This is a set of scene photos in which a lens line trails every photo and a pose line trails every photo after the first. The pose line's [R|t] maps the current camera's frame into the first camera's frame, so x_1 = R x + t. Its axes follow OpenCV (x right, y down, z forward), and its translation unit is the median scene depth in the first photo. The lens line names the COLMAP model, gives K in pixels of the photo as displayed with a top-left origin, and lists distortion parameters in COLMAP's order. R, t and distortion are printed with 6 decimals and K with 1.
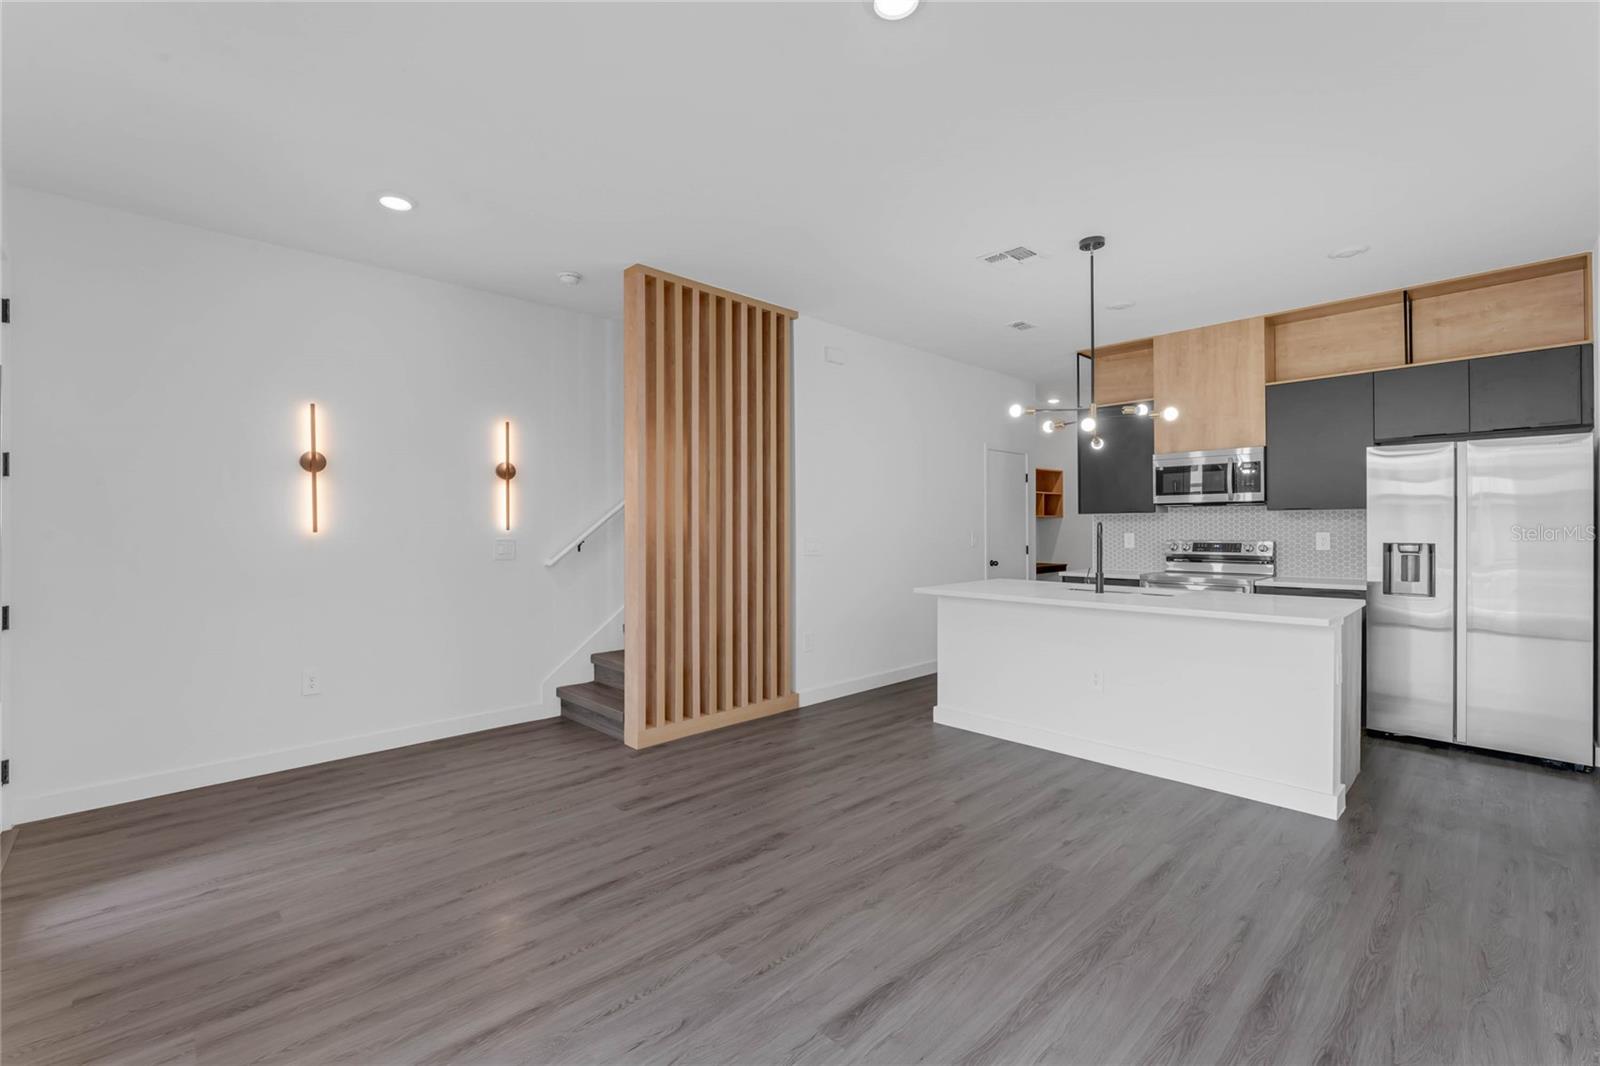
lens RADIAL K [[702.7, 0, 797.1], [0, 702.7, 527.6], [0, 0, 1]] dist [-0.000589, 0.000187]
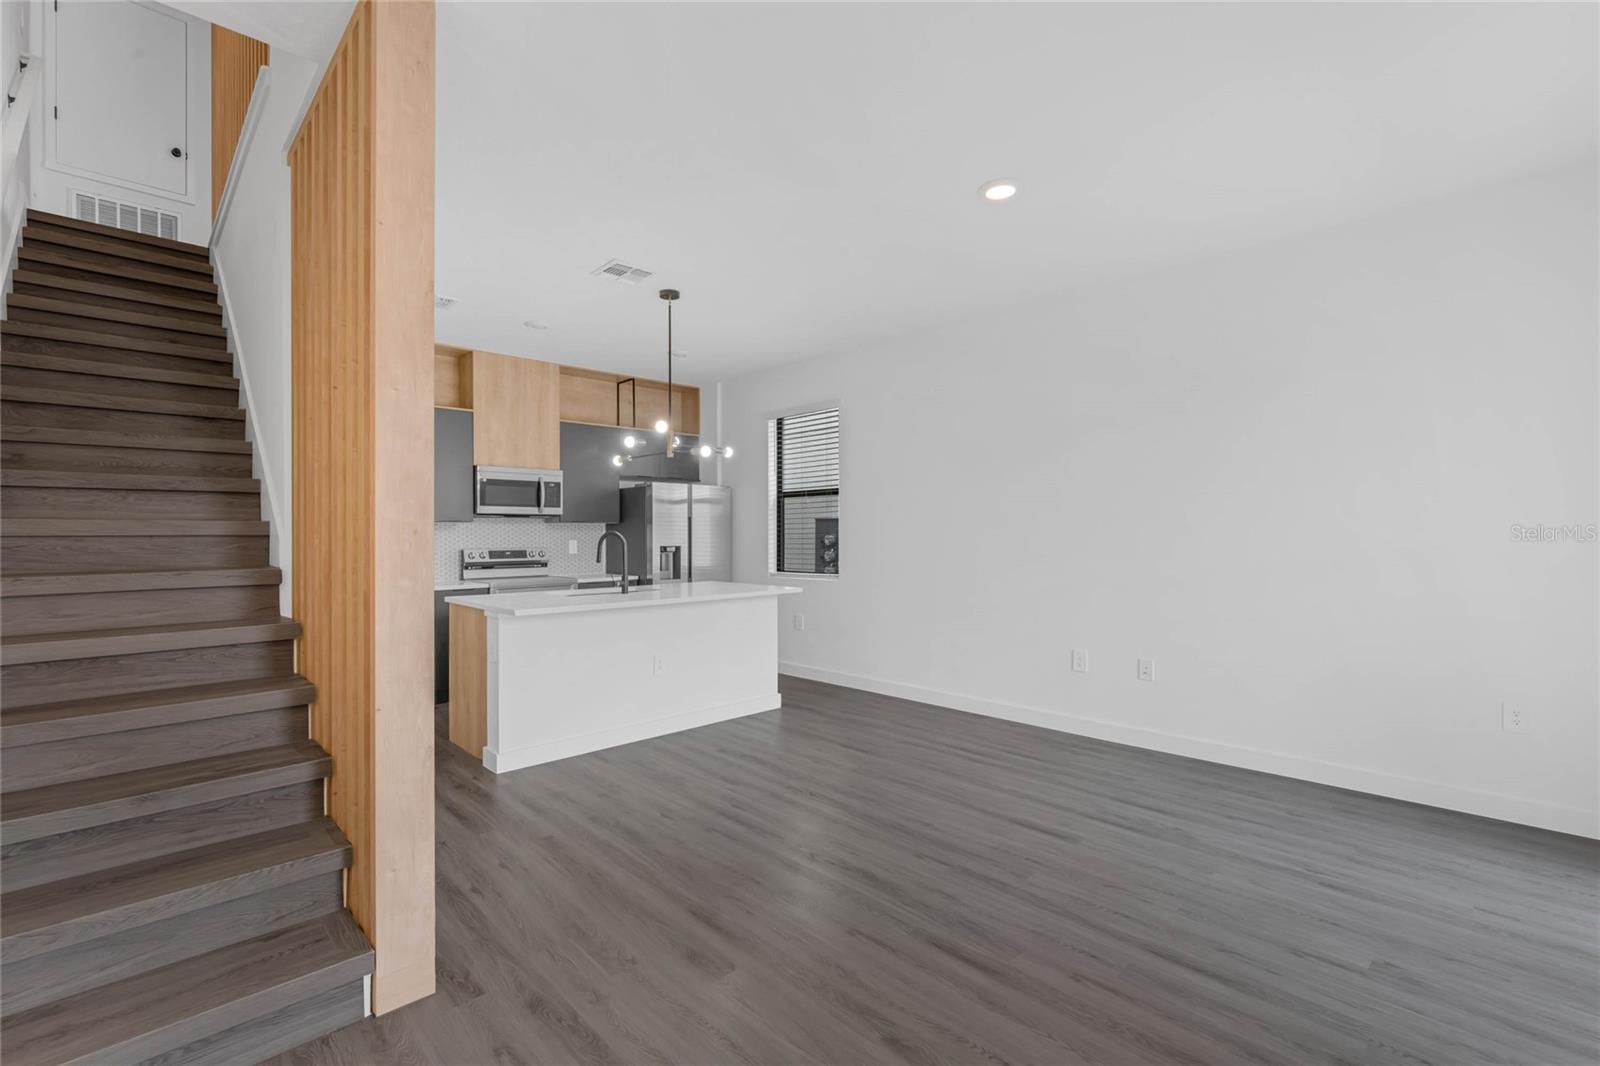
lens RADIAL K [[702.7, 0, 797.1], [0, 702.7, 535.7], [0, 0, 1]] dist [-0.000589, 0.000187]
pose [[-0.016392, 0.002566, 0.999862, -0.720022], [0.004312, 0.999988, -0.002496, 0.004031], [-0.999856, 0.004271, -0.016403, 0.762982]]
